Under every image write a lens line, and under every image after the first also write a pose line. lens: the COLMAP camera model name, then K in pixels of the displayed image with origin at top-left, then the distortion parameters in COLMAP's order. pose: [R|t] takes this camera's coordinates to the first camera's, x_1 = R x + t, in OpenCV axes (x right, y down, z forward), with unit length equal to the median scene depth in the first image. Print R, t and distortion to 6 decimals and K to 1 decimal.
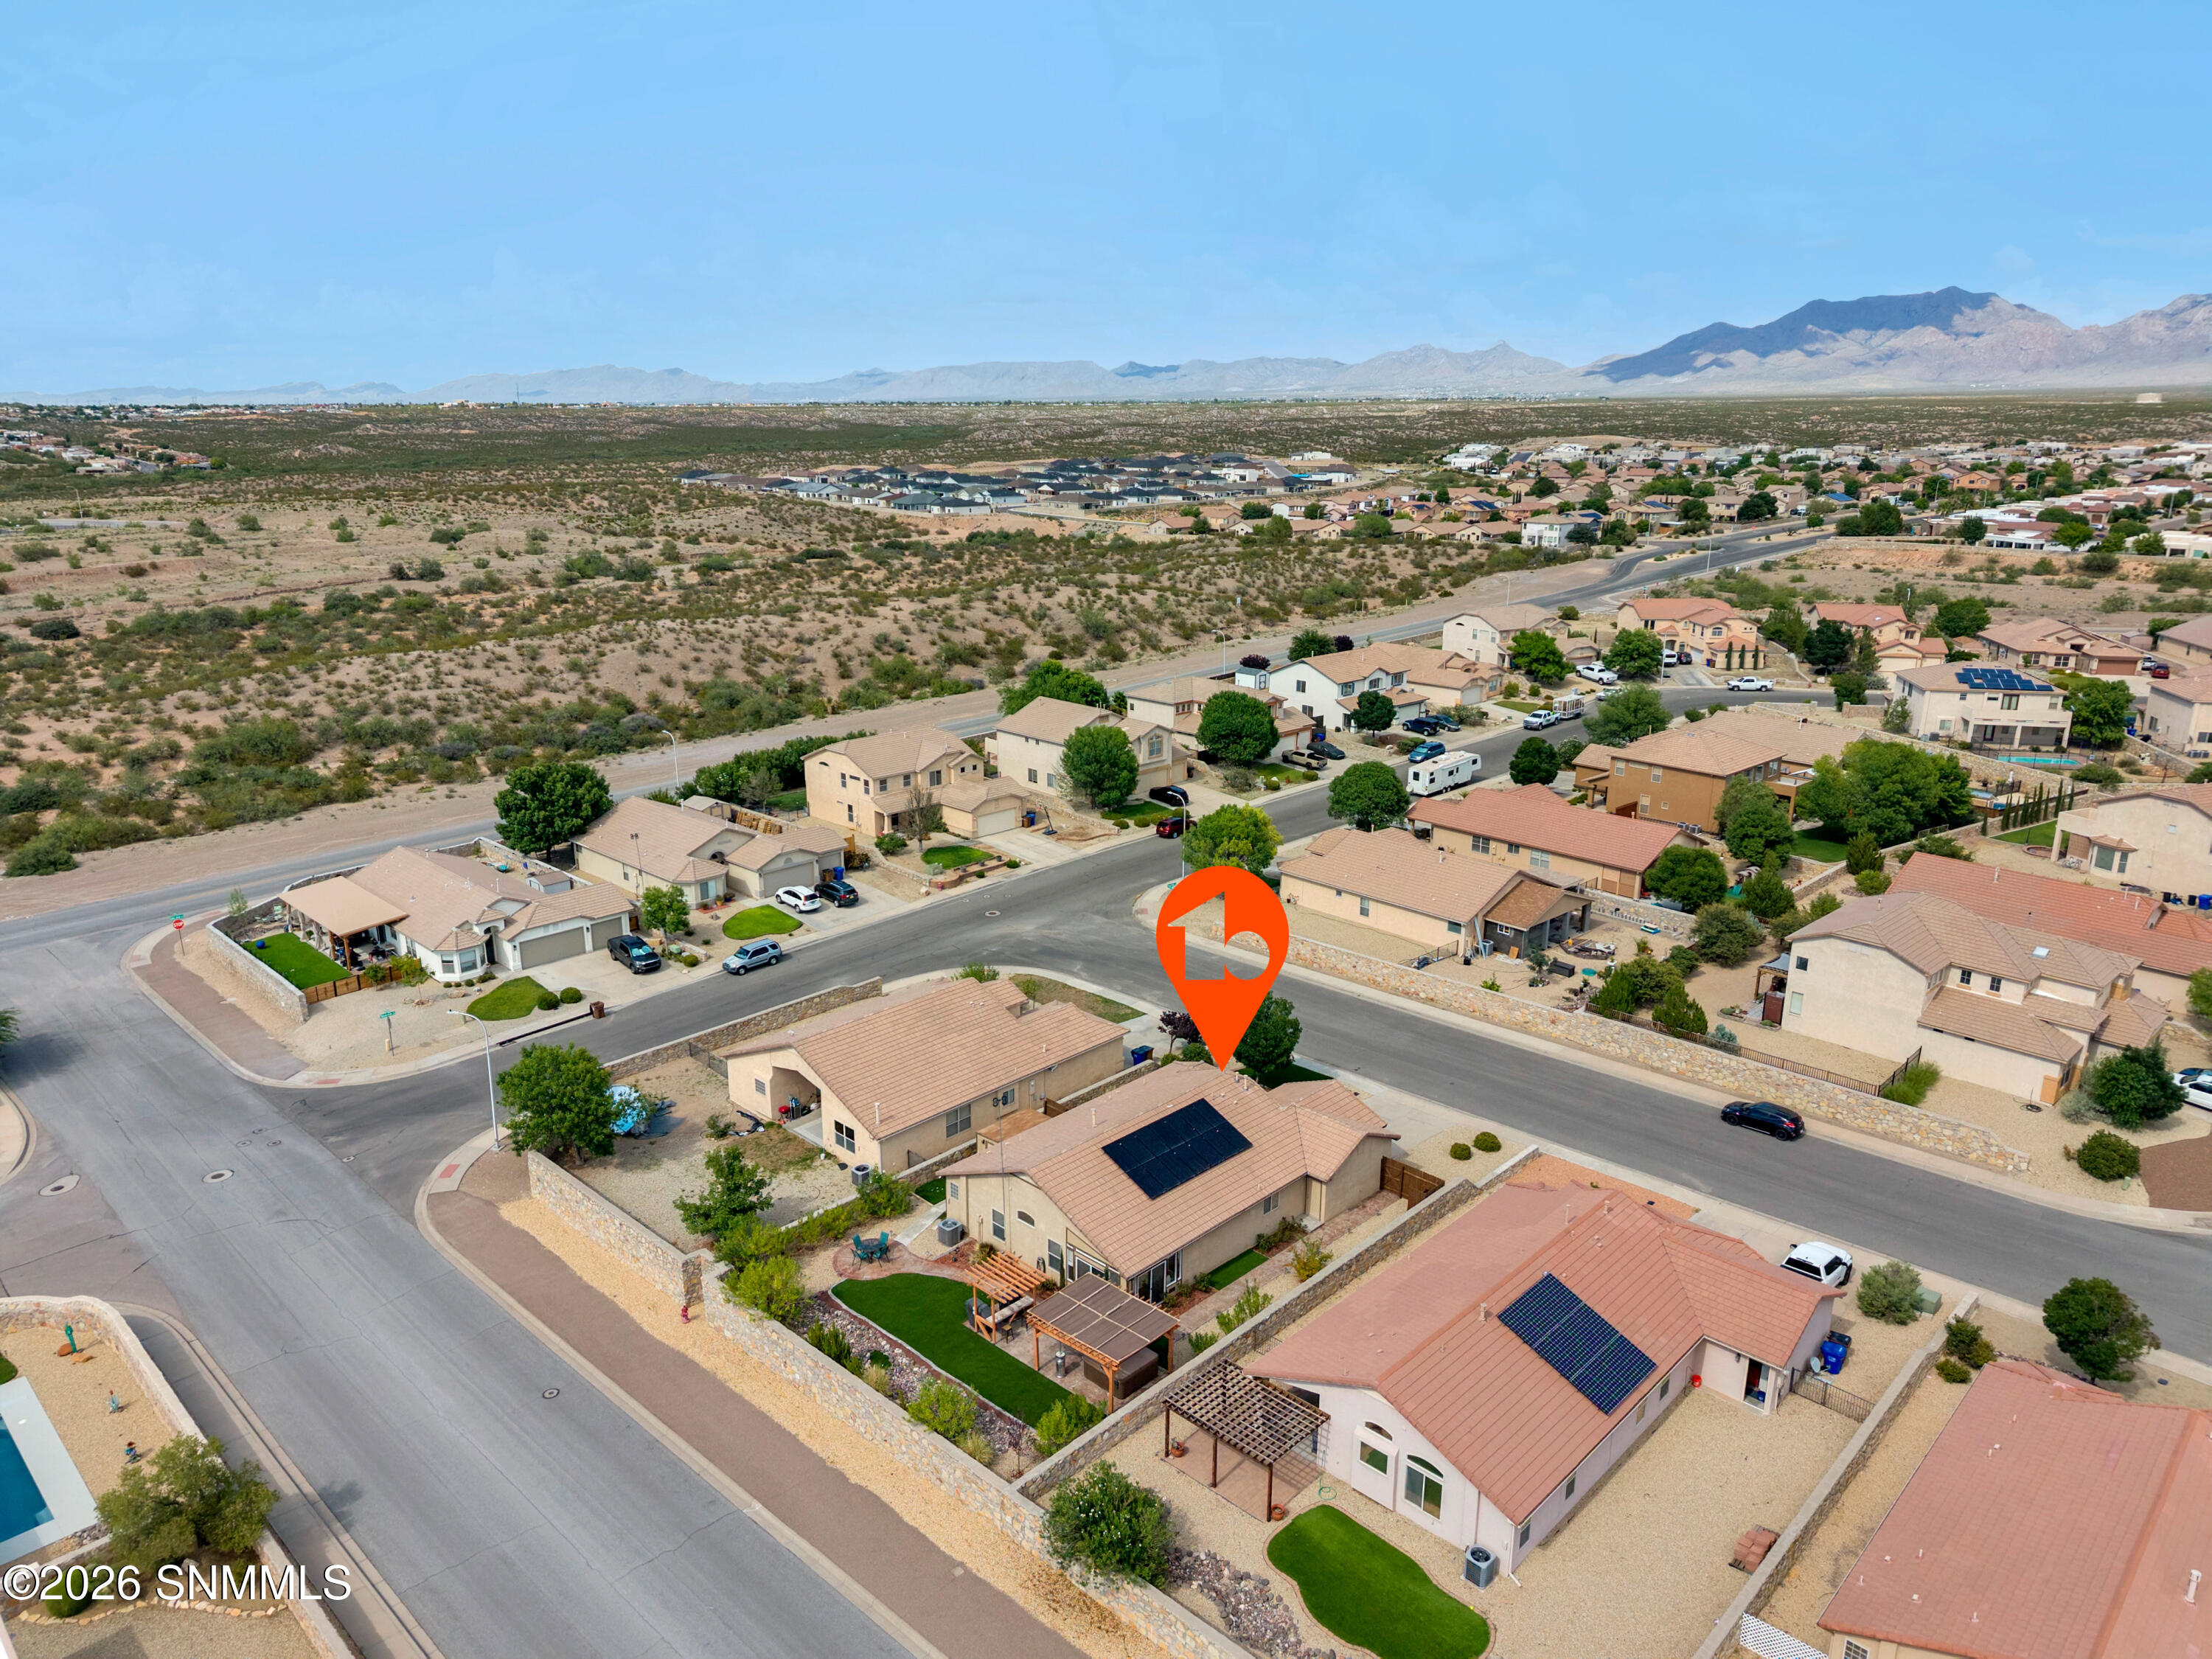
lens RADIAL K [[1472.0, 0, 1098.2], [0, 1472.0, 829.3], [0, 0, 1]] dist [0.054157, -0.068071]
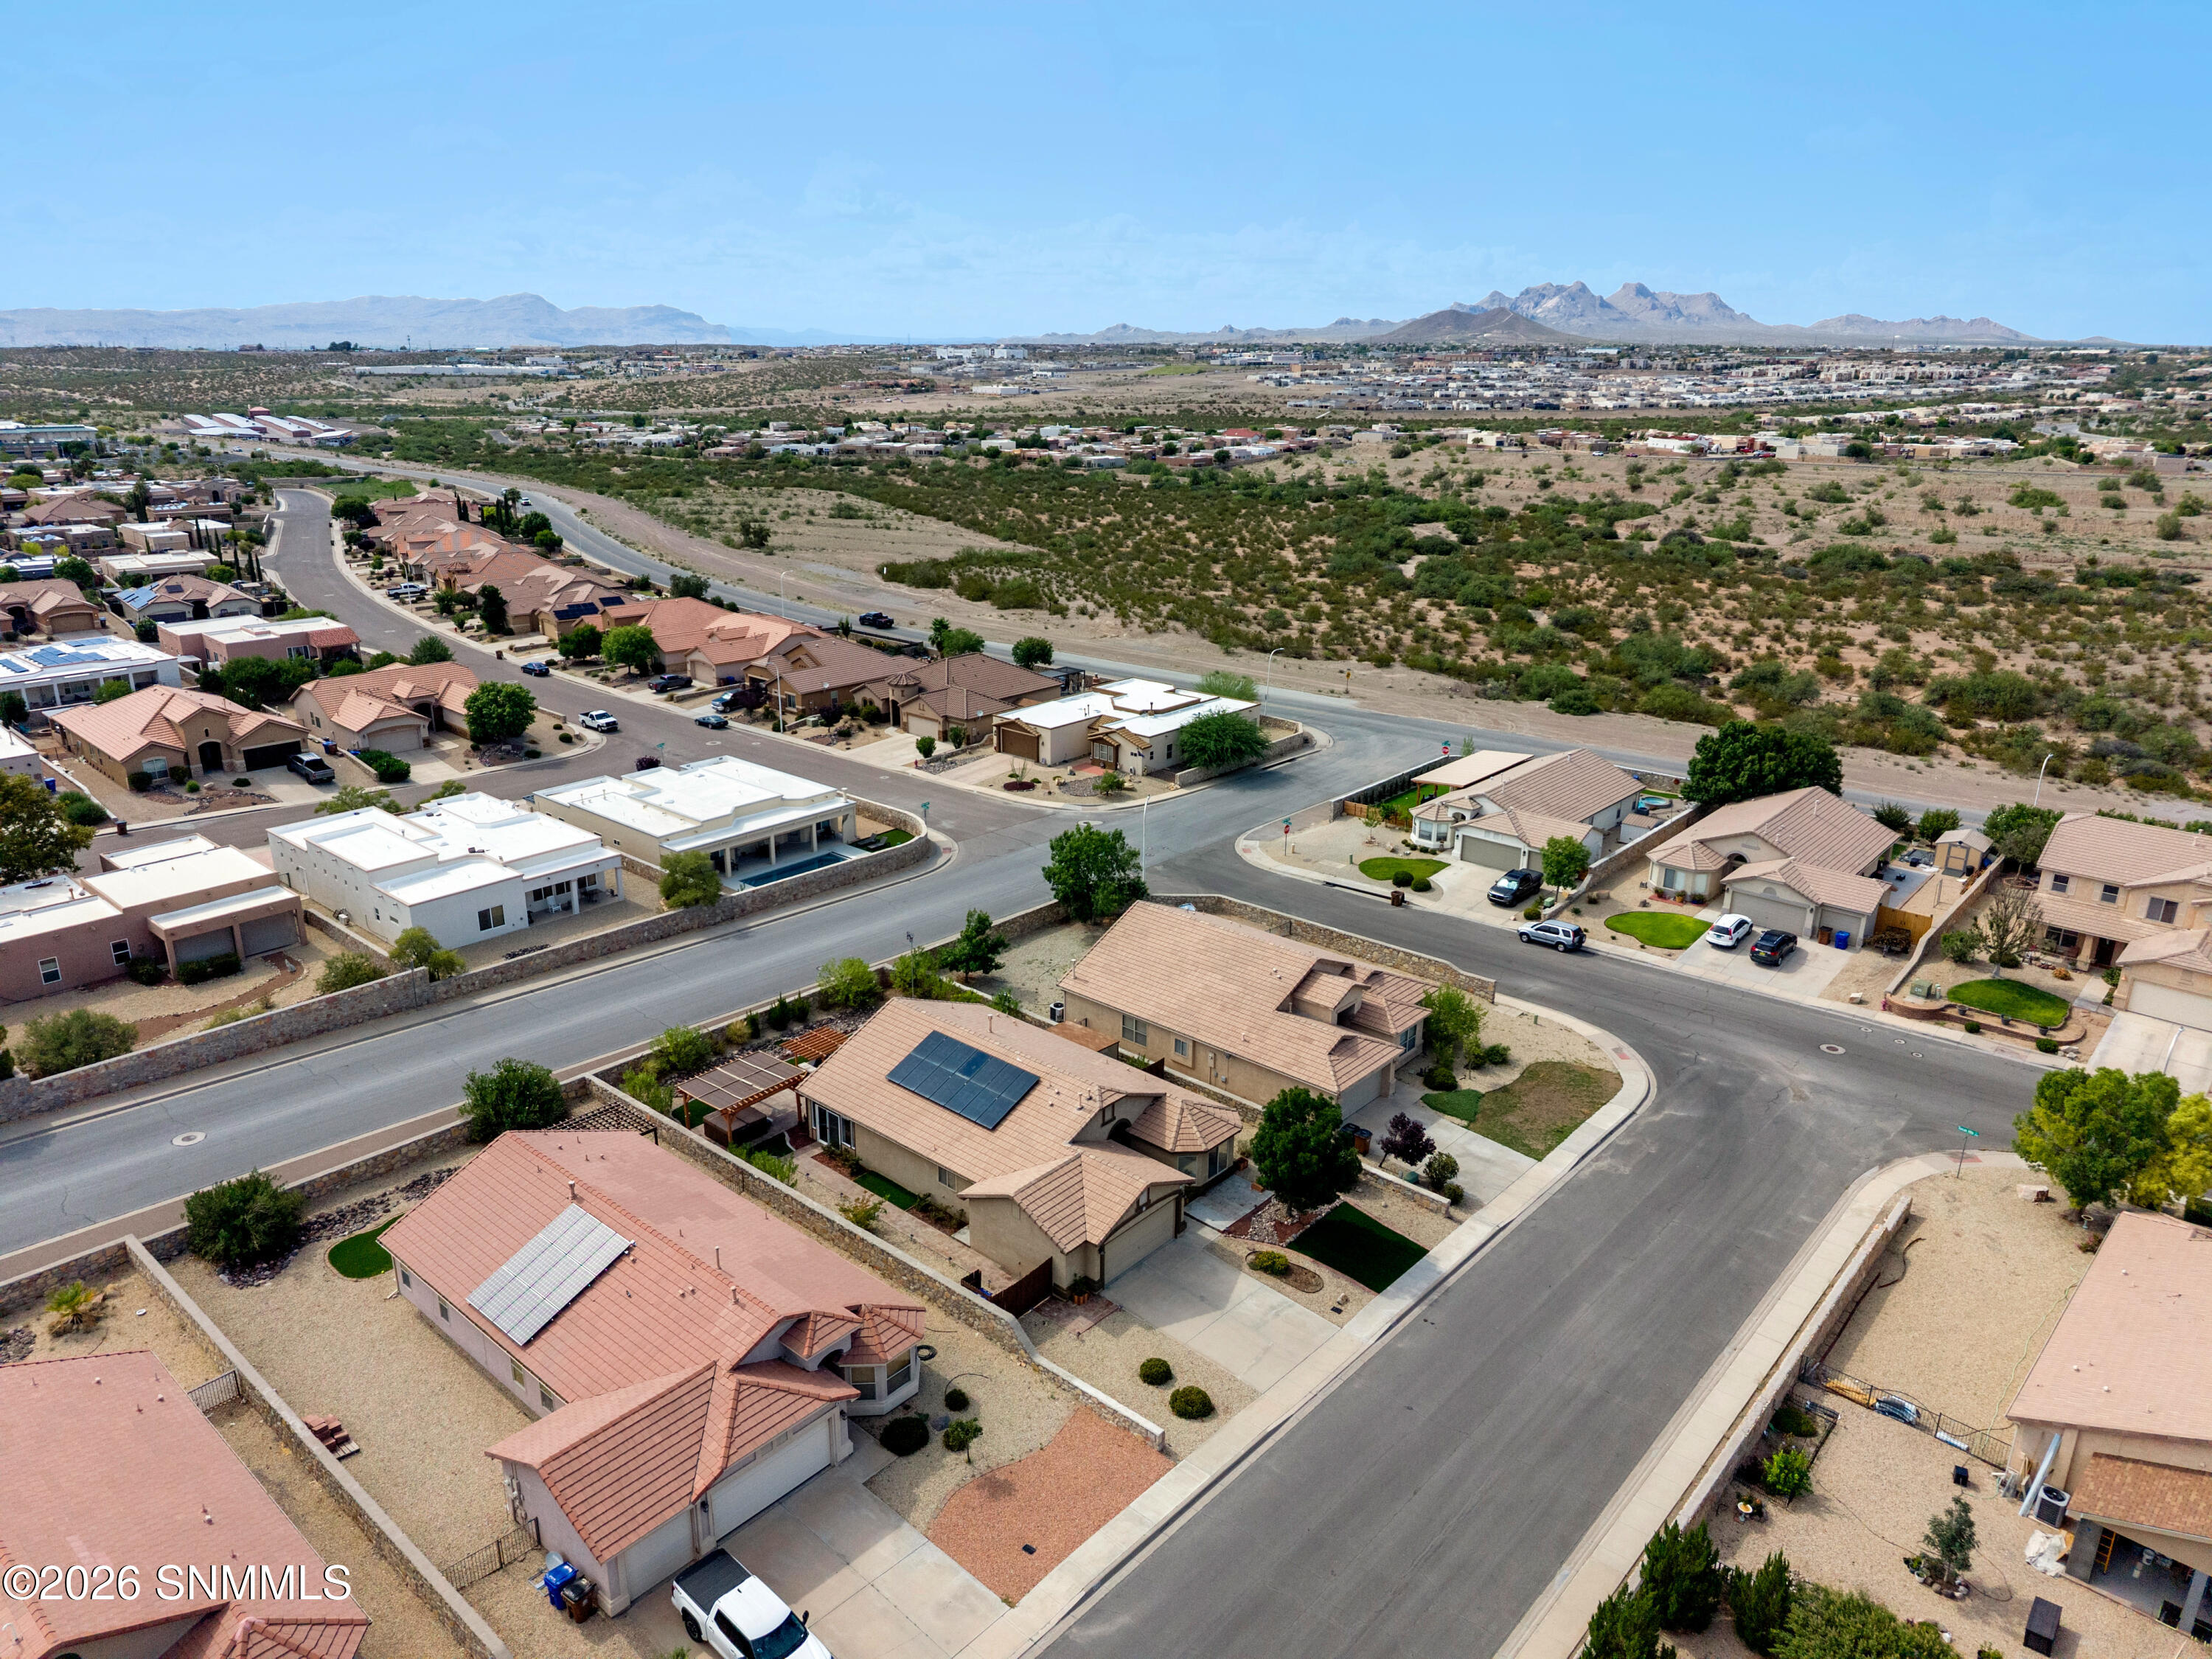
lens RADIAL K [[1472.0, 0, 1098.2], [0, 1472.0, 829.3], [0, 0, 1]] dist [0.054157, -0.068071]
pose [[0.053060, 0.312925, -0.948295, 0.552444], [-0.278962, 0.916470, 0.286814, -0.145312], [0.958835, 0.249320, 0.135922, 0.530644]]
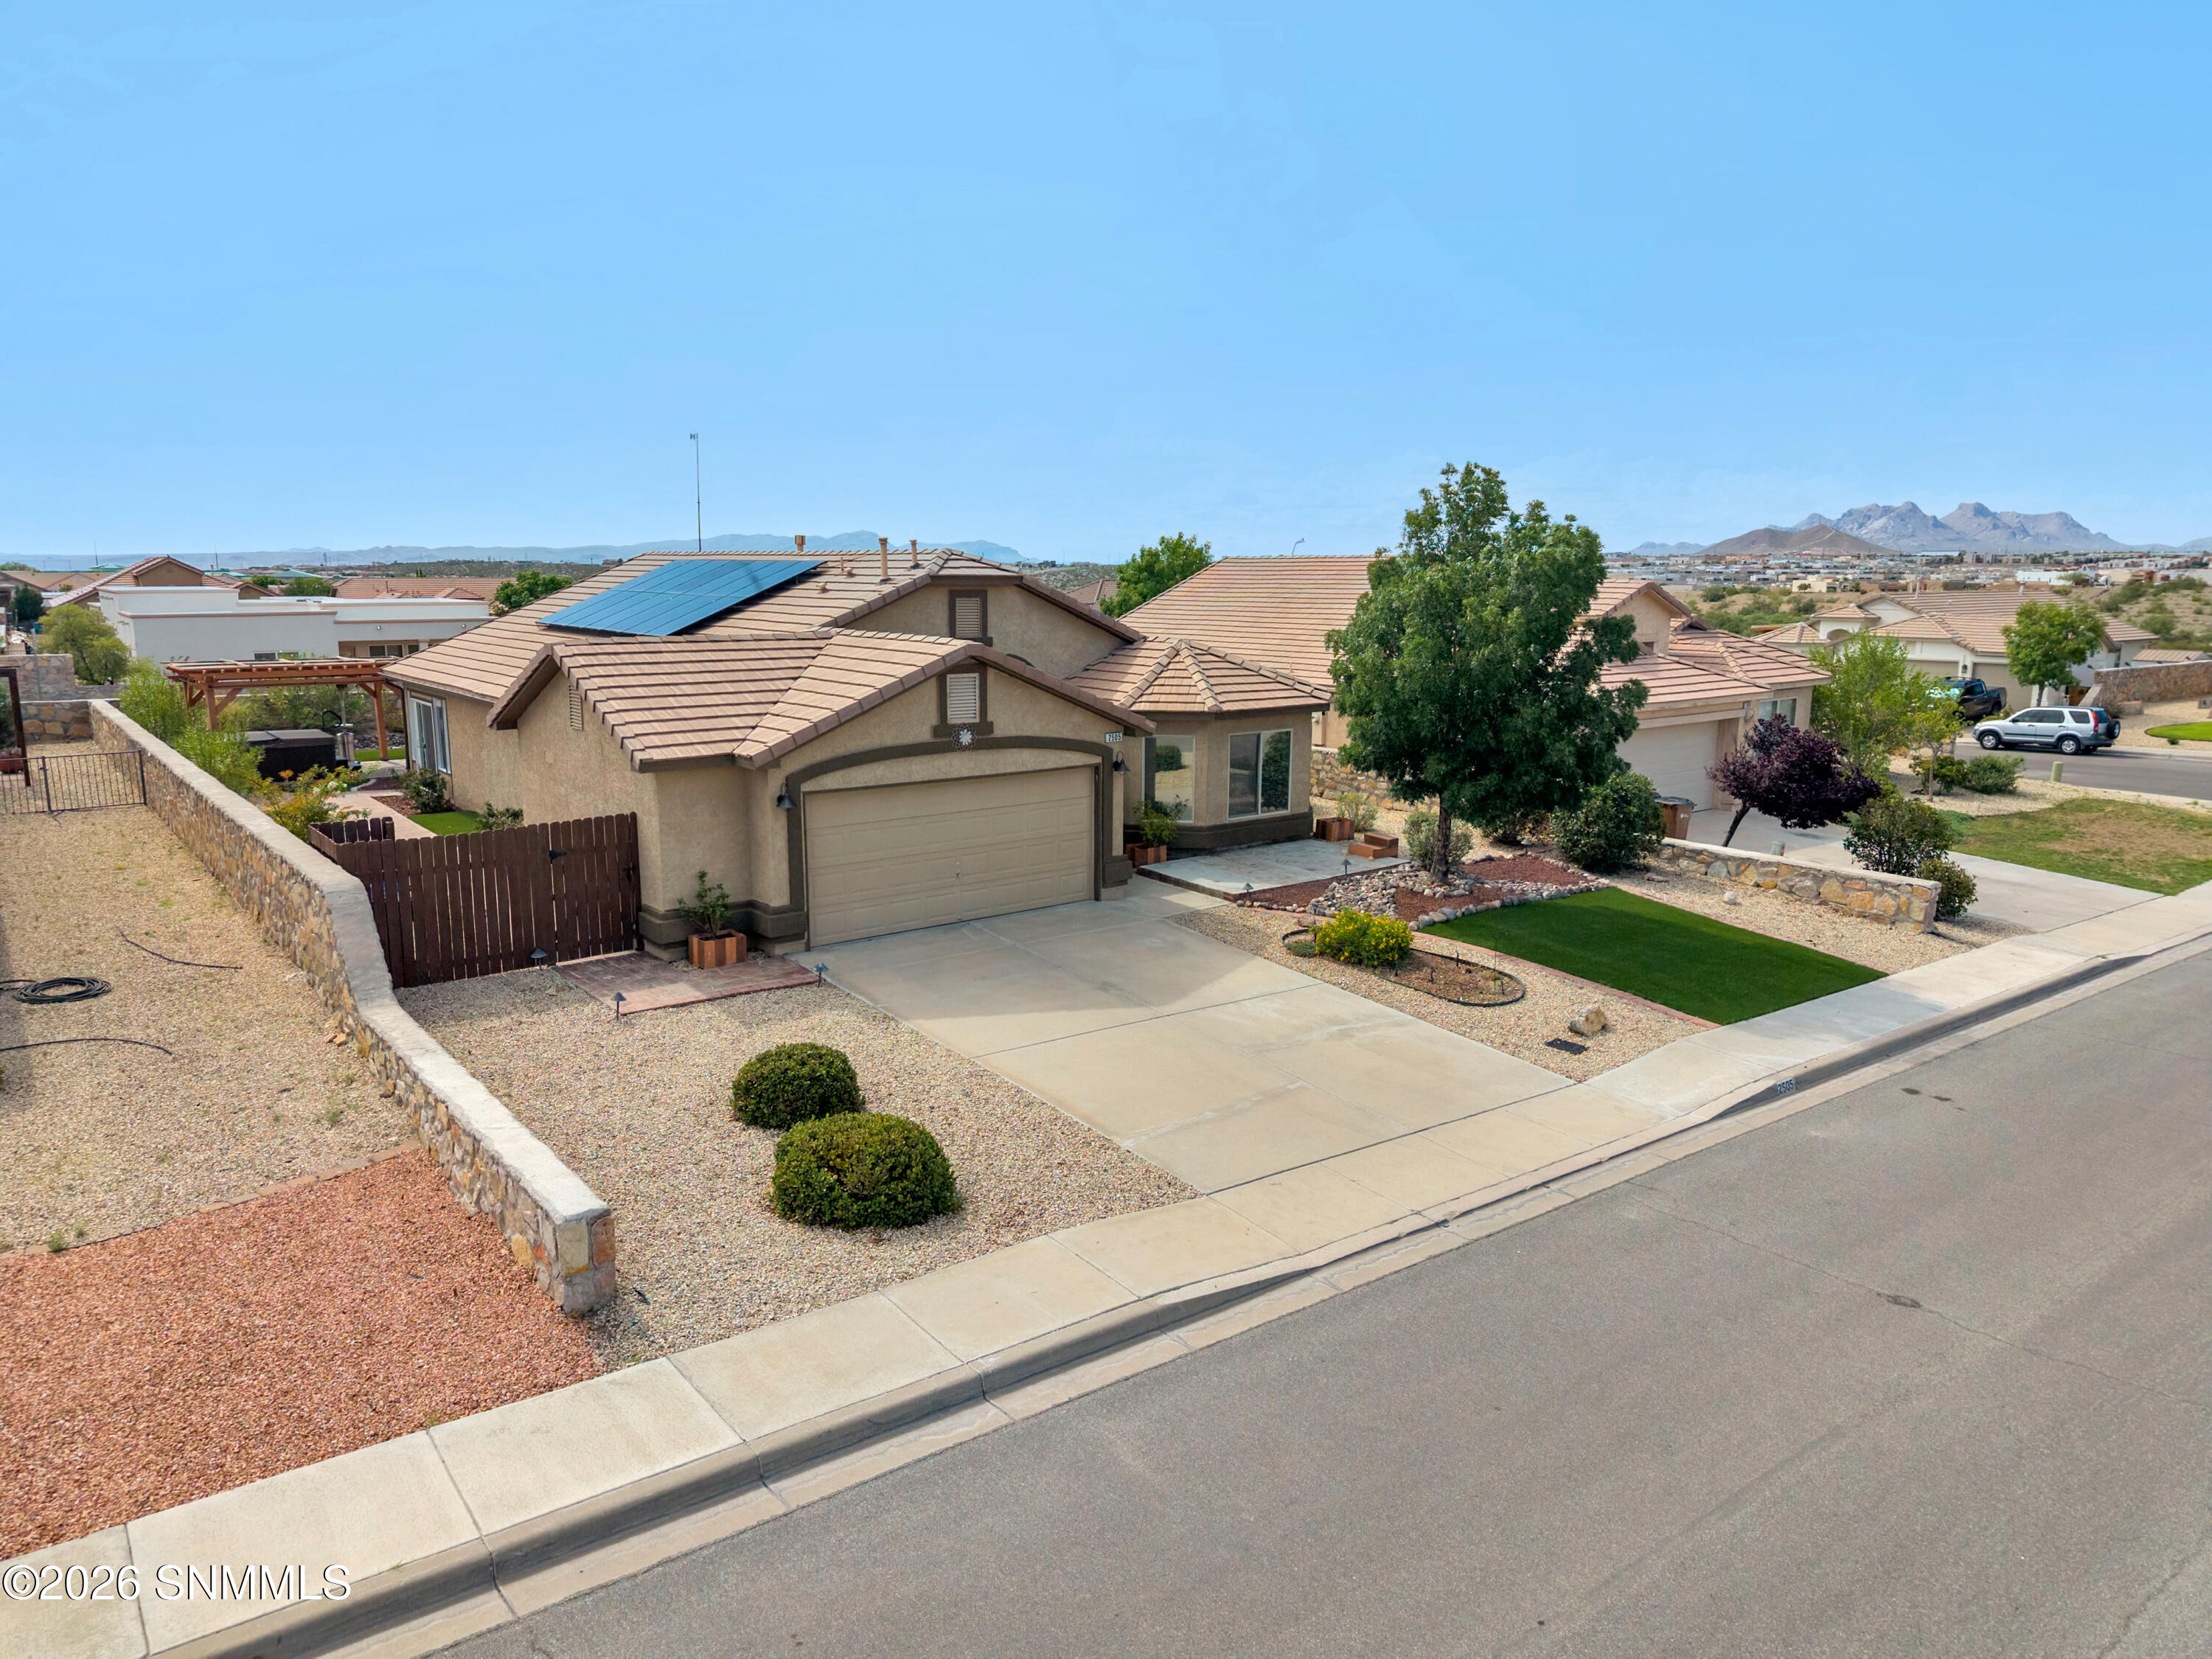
lens RADIAL K [[1472.0, 0, 1098.2], [0, 1472.0, 829.3], [0, 0, 1]] dist [0.054157, -0.068071]
pose [[-0.140712, 0.173102, -0.974800, 0.269445], [-0.273741, 0.939411, 0.206333, 0.092043], [0.951455, 0.295877, -0.084801, 0.682140]]
